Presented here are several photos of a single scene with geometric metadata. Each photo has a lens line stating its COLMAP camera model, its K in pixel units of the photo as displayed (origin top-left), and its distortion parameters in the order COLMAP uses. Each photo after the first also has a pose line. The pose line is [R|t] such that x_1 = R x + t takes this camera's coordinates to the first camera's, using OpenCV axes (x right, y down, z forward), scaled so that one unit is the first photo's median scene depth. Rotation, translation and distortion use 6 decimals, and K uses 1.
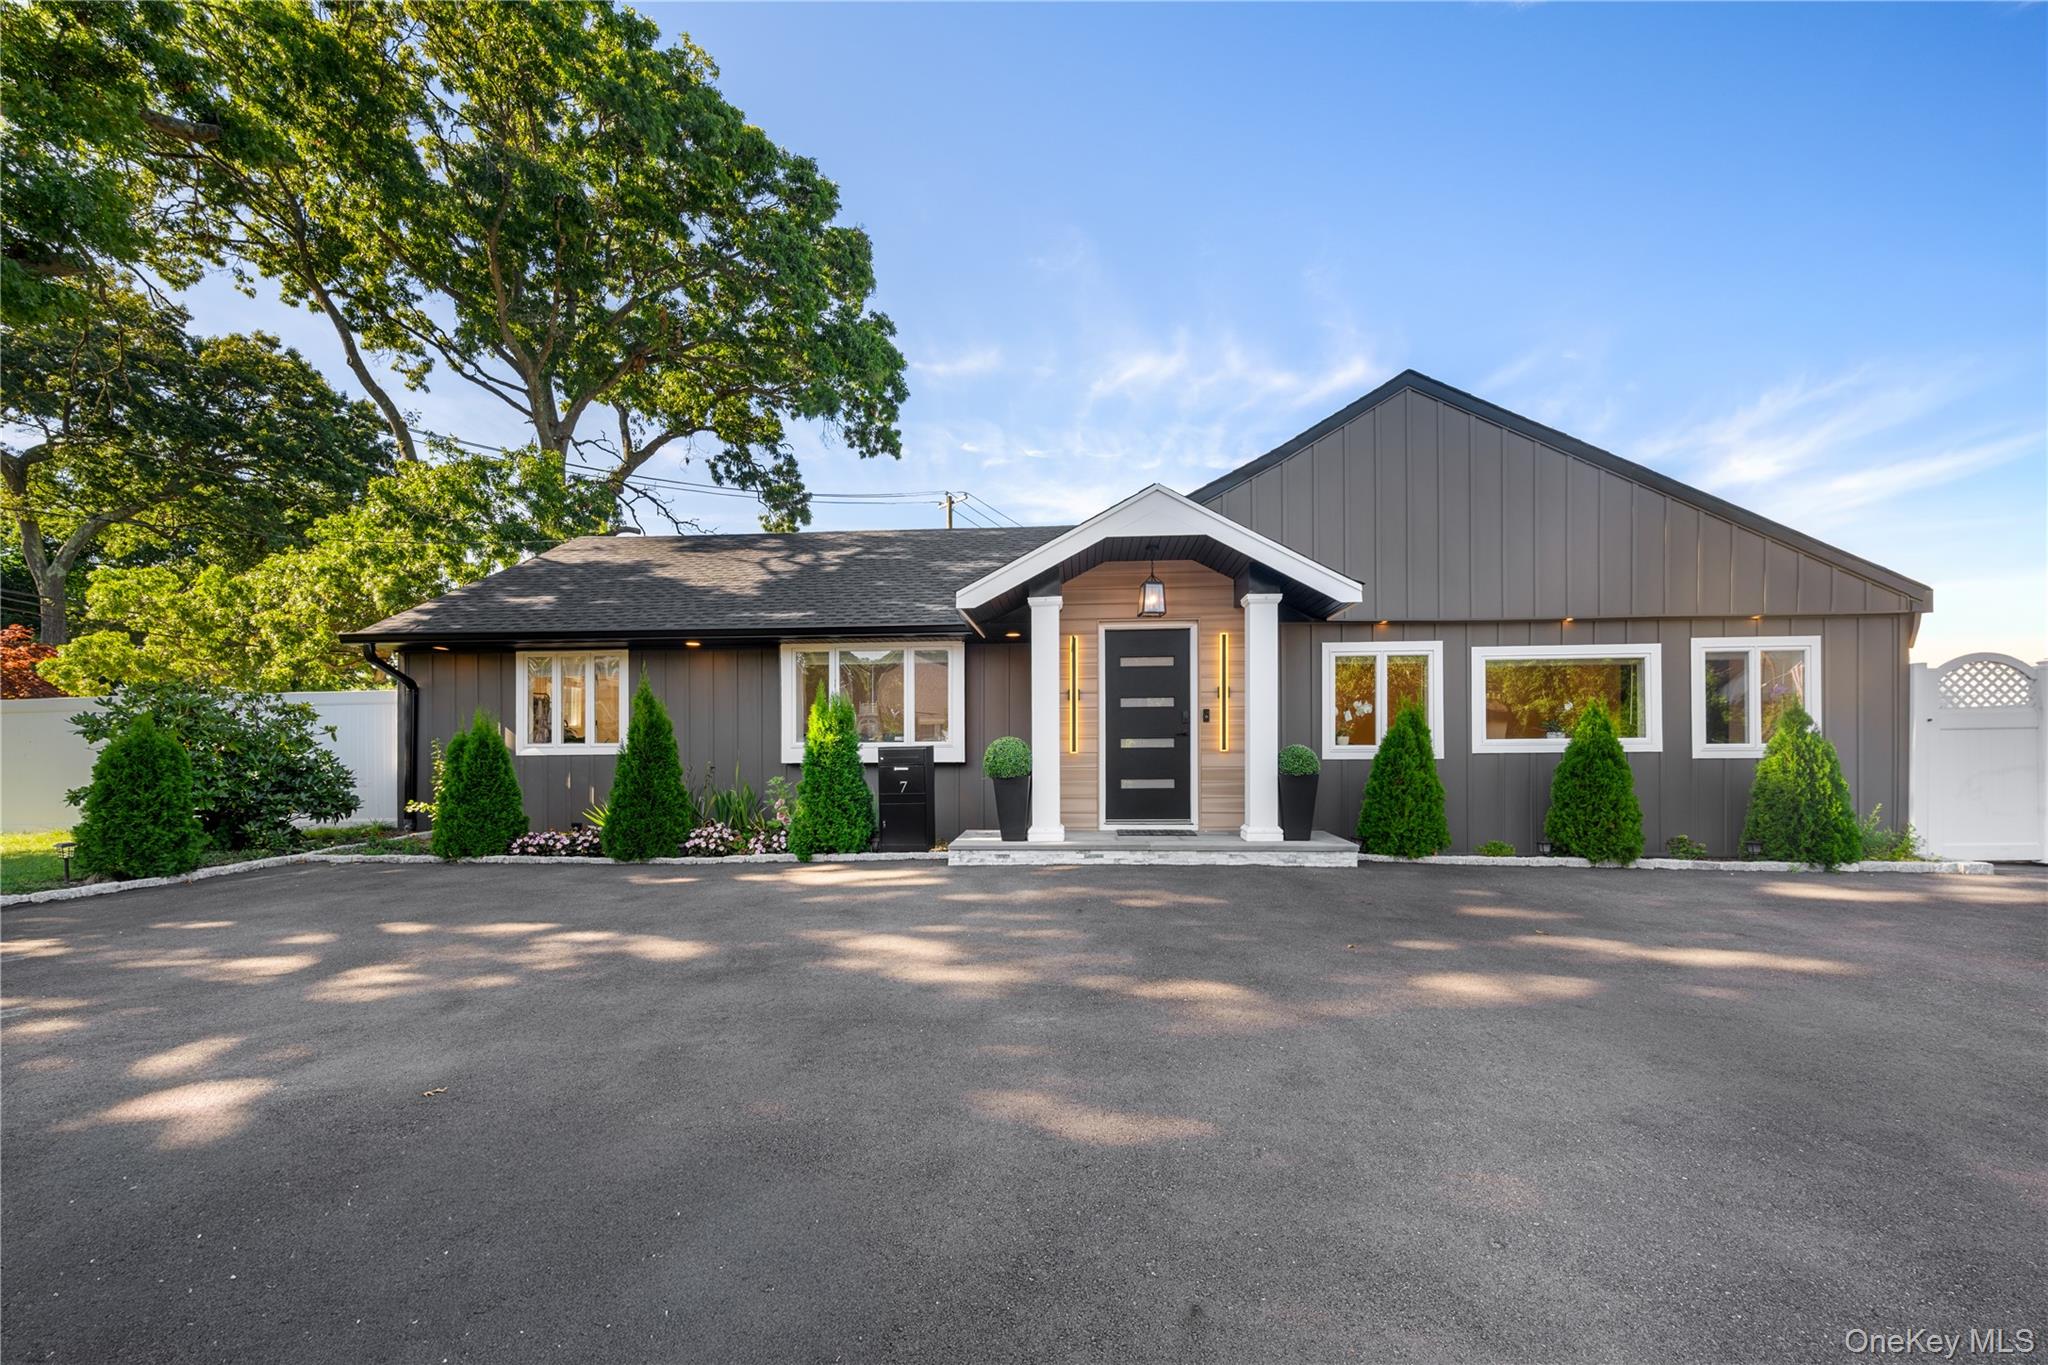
lens RADIAL K [[830.9, 0, 1019.9], [0, 830.9, 724.9], [0, 0, 1]] dist [0.002508, 0.000342]
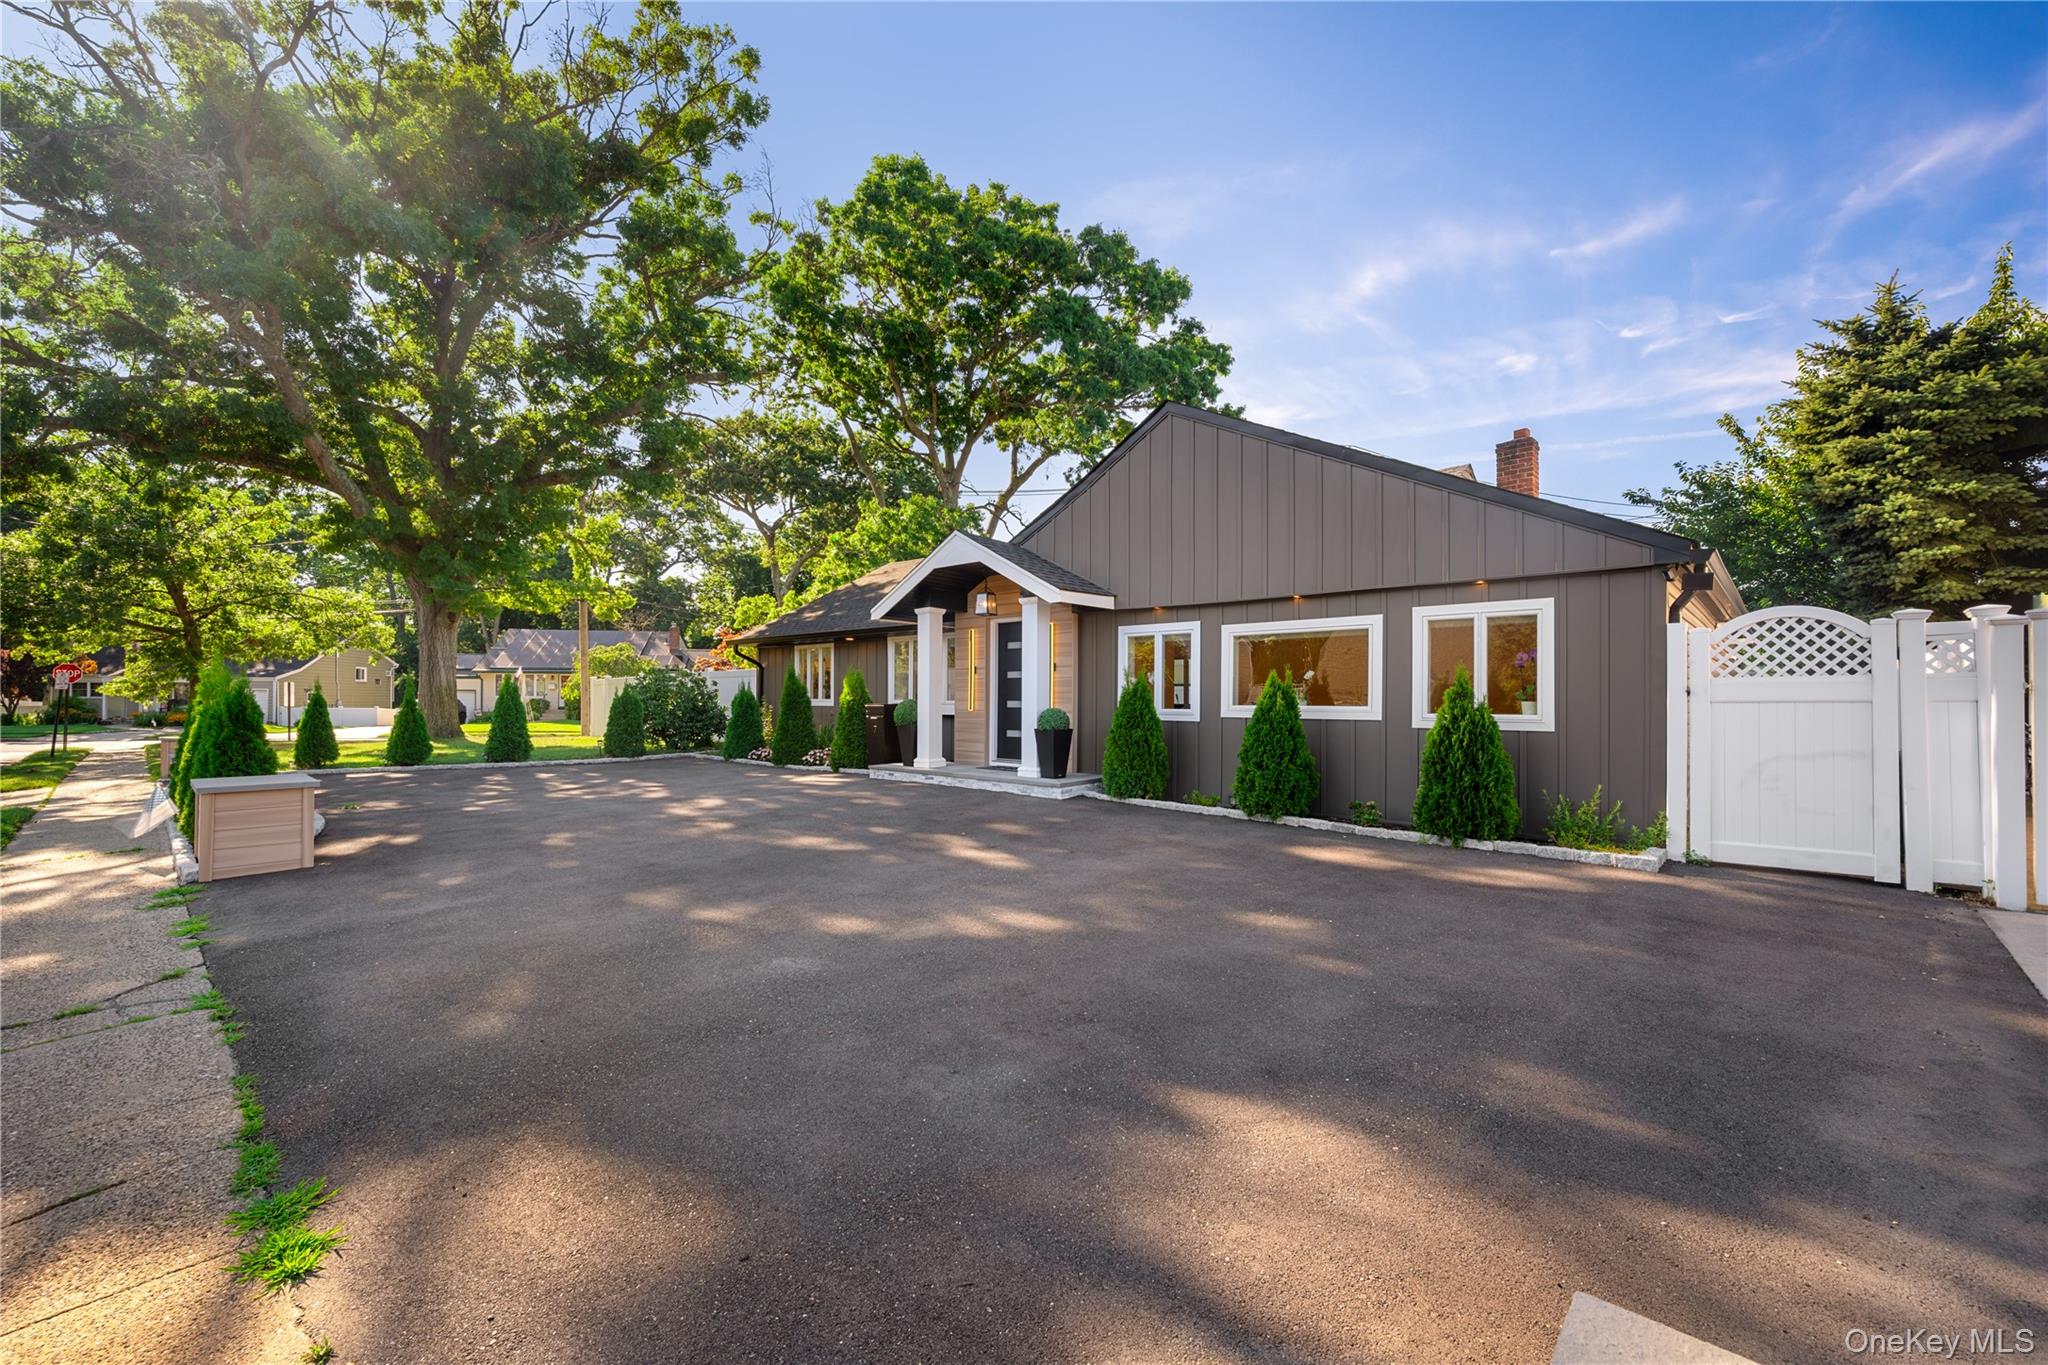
lens RADIAL K [[830.9, 0, 1014.8], [0, 830.9, 685.0], [0, 0, 1]] dist [0.002508, 0.000342]
pose [[0.779767, 0.000946, -0.626070, 1.052141], [0.002789, 0.999984, 0.004986, -0.017763], [0.626064, -0.005634, 0.779751, -0.075320]]
